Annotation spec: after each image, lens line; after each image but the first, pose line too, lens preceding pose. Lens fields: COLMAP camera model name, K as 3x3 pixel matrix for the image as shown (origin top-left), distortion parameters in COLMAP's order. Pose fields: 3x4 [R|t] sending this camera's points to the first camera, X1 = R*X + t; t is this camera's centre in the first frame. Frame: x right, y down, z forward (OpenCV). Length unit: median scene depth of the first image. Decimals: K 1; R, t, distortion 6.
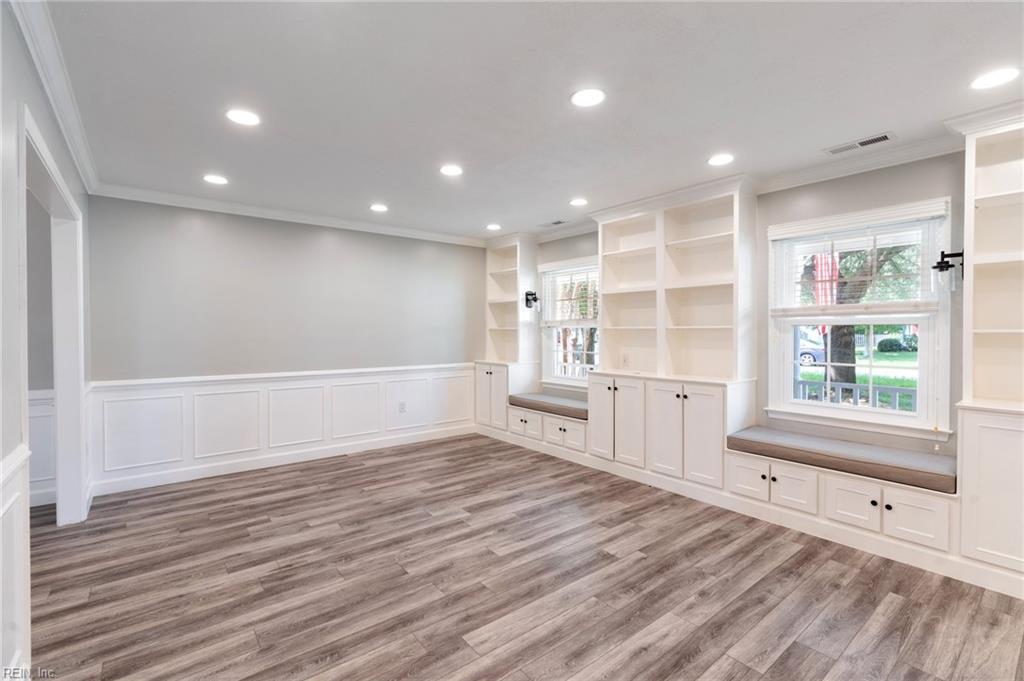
lens RADIAL K [[467.8, 0, 515.3], [0, 467.8, 332.0], [0, 0, 1]] dist [-0.003892, -0.000228]
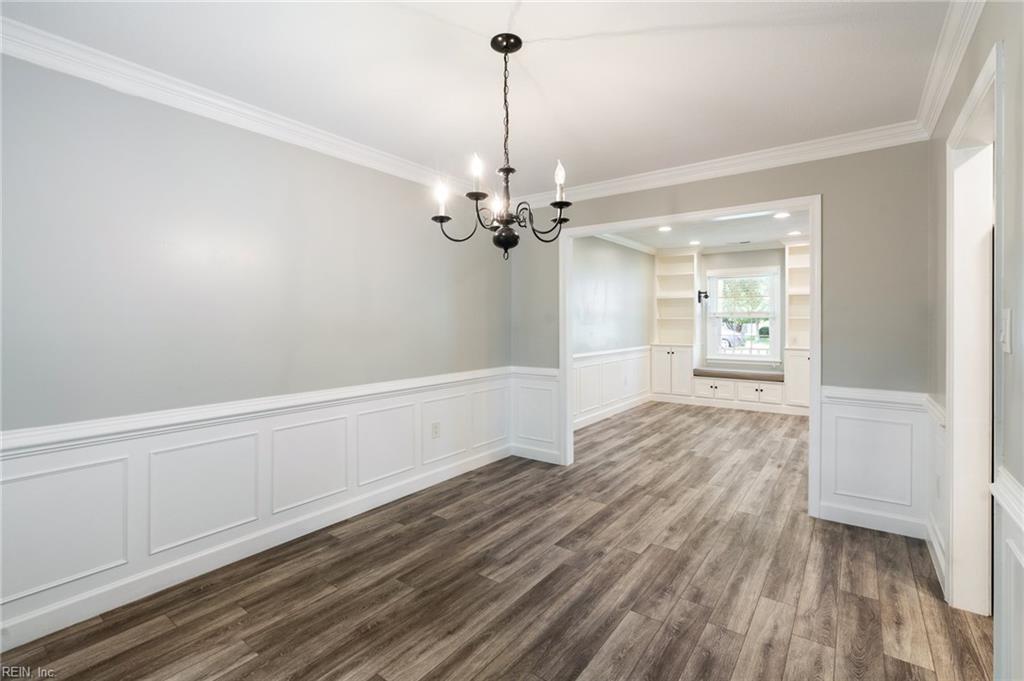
lens RADIAL K [[467.8, 0, 515.3], [0, 467.8, 332.0], [0, 0, 1]] dist [-0.003892, -0.000228]
pose [[0.967515, -0.007274, 0.252709, -1.603113], [0.002096, 0.999782, 0.020753, 0.003448], [-0.252805, -0.019549, 0.967320, -0.285703]]
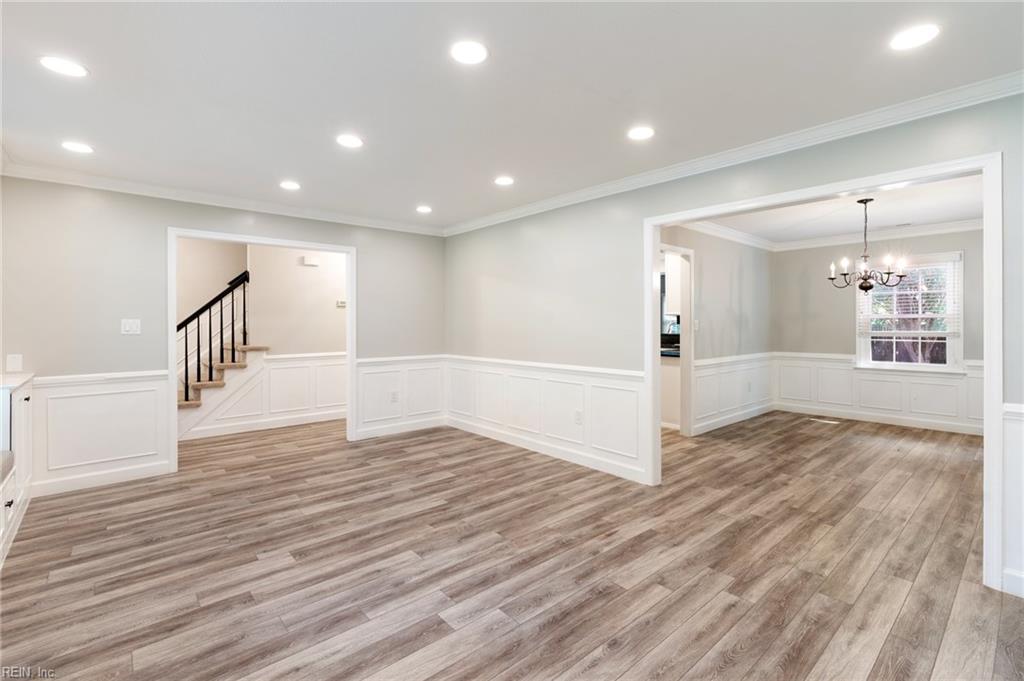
lens RADIAL K [[467.9, 0, 515.5], [0, 467.9, 325.0], [0, 0, 1]] dist [-0.002686, 0.000043]
pose [[-0.998929, 0.002152, -0.046220, -0.196582], [0.001928, 0.999986, 0.004889, 0.001355], [0.046230, 0.004794, -0.998919, 1.887240]]
